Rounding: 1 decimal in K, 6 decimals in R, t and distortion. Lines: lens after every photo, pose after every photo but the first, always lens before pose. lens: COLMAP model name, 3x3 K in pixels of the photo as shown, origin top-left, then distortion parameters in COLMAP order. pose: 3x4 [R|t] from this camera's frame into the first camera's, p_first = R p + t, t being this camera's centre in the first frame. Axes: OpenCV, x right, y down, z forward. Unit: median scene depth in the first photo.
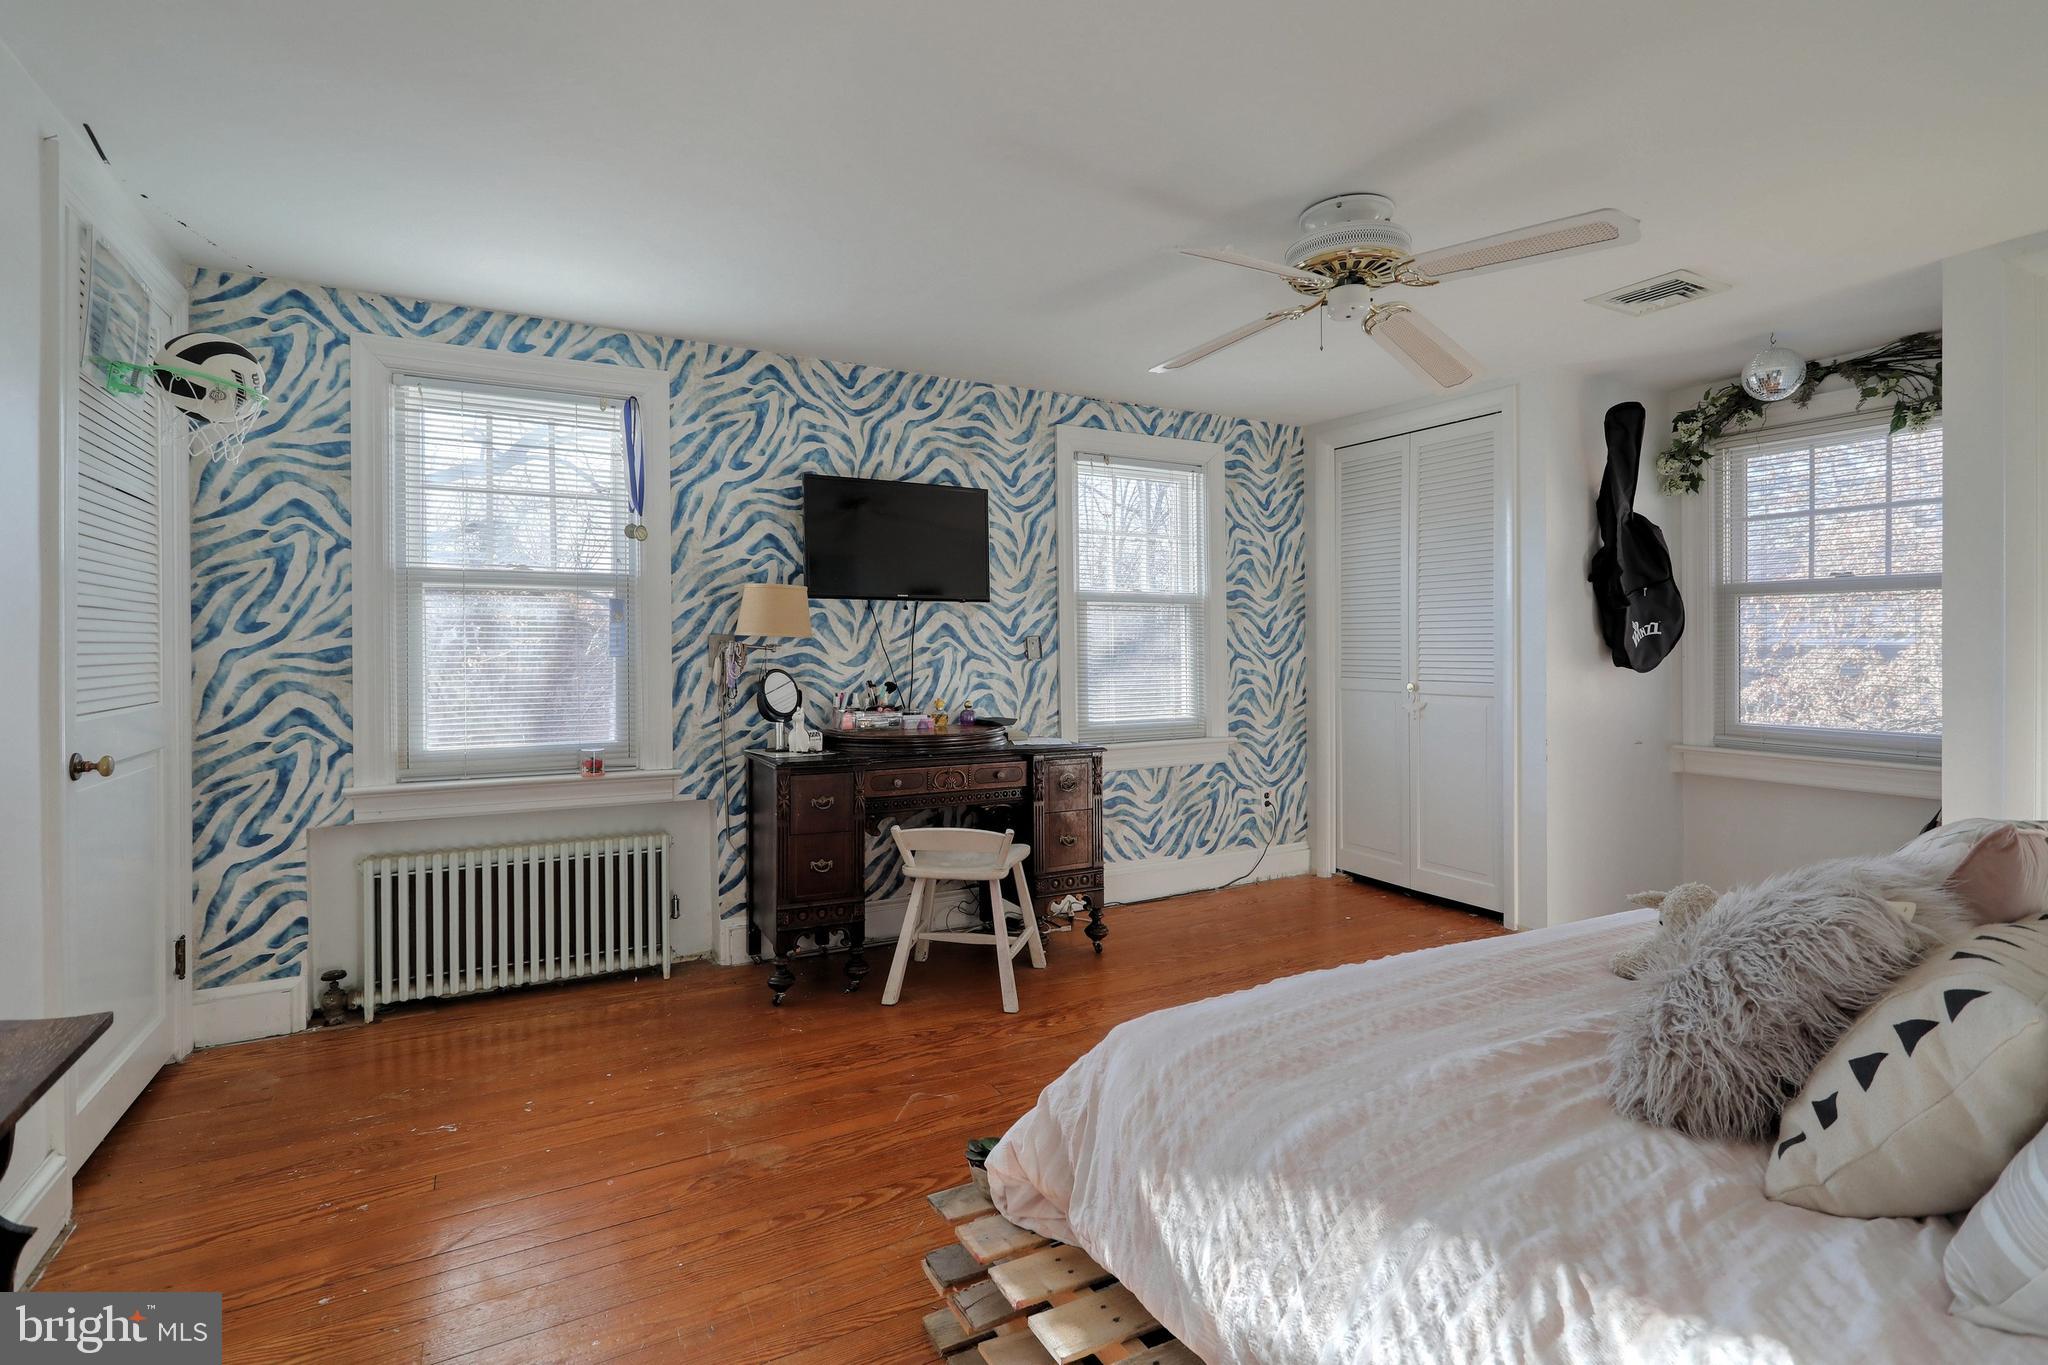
lens RADIAL K [[975.2, 0, 1027.0], [0, 975.2, 638.7], [0, 0, 1]] dist [0.001392, -0.000137]
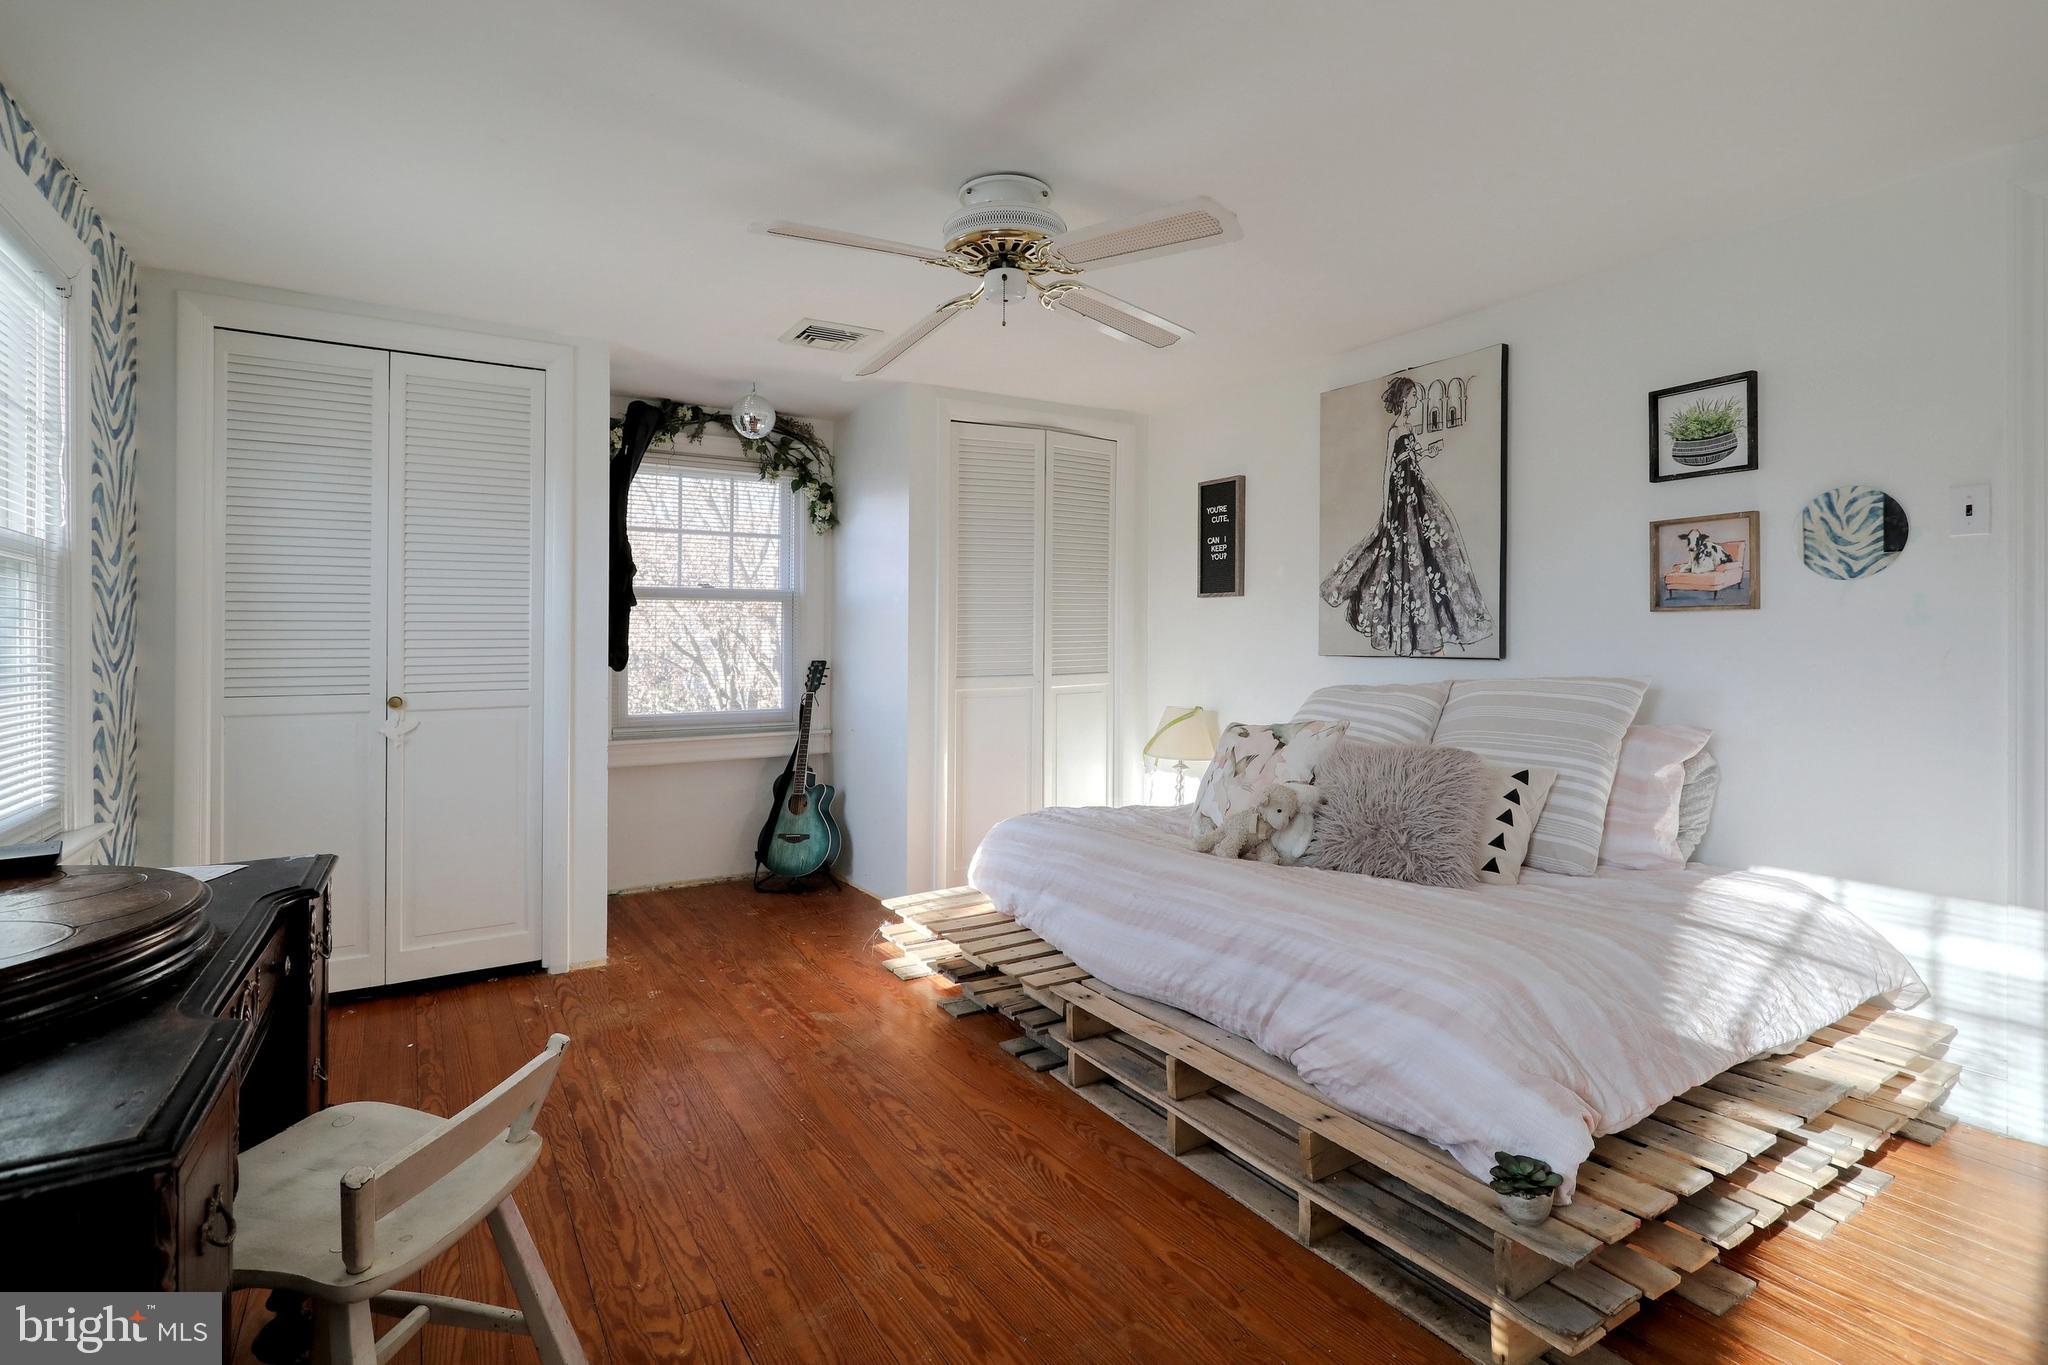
lens RADIAL K [[975.2, 0, 1027.0], [0, 975.2, 638.7], [0, 0, 1]] dist [0.001392, -0.000137]
pose [[-0.056217, 0.002286, 0.998416, -0.447336], [-0.000714, 0.999997, -0.002330, 0.005096], [-0.998418, -0.000844, -0.056216, 0.723495]]
